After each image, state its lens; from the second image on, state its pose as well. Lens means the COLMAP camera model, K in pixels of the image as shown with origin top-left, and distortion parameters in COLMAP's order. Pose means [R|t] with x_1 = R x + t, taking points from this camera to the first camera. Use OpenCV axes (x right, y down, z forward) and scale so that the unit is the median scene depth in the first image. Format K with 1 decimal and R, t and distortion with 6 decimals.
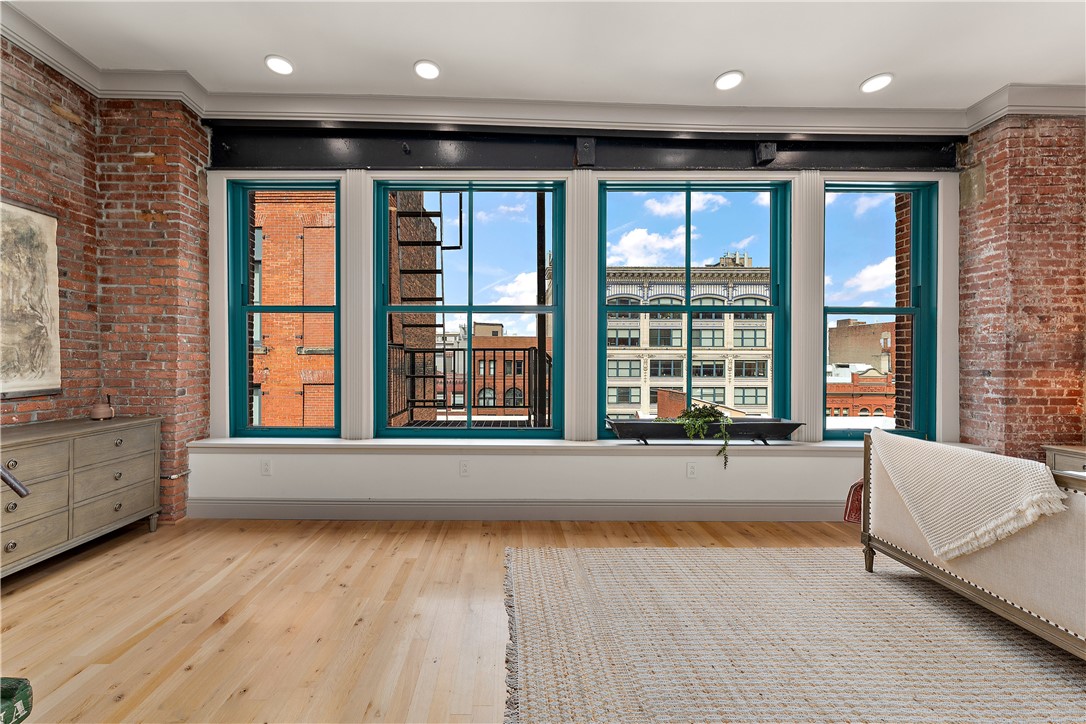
lens RADIAL K [[449.0, 0, 510.3], [0, 449.0, 360.8], [0, 0, 1]] dist [-0.000709, -0.000274]
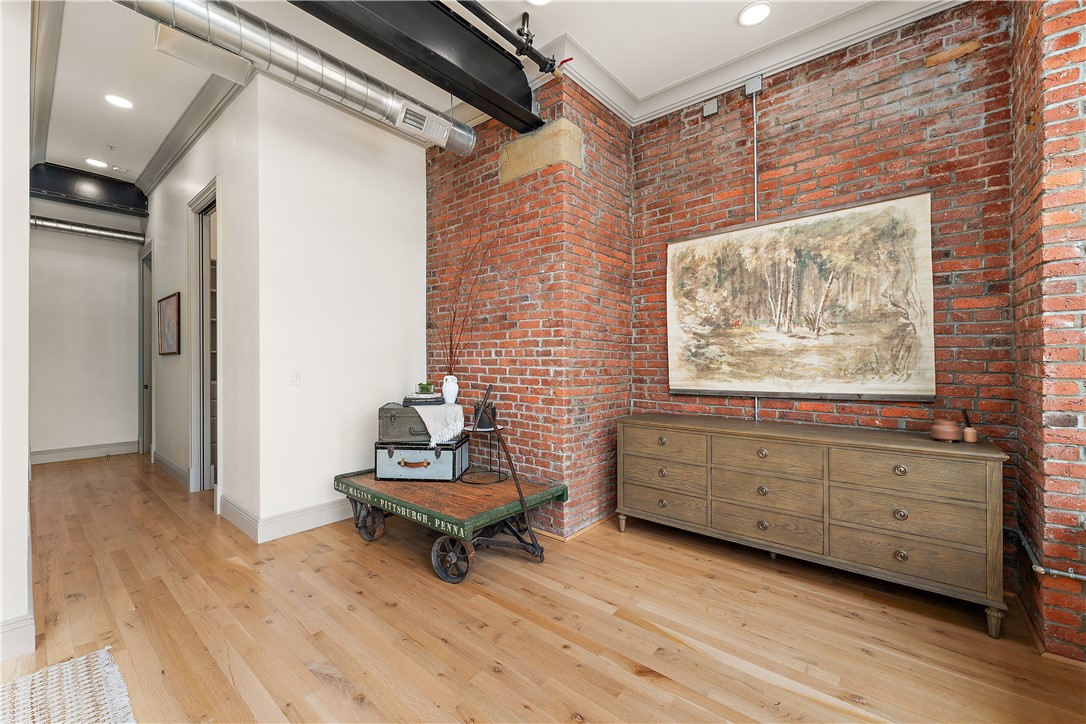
lens RADIAL K [[444.7, 0, 548.9], [0, 444.7, 359.8], [0, 0, 1]] dist [0.000337, -0.000088]
pose [[-0.644763, -0.003876, -0.764372, 0.082700], [0.001565, 0.999978, -0.006391, -0.000486], [0.764381, -0.005317, -0.644743, 1.036052]]
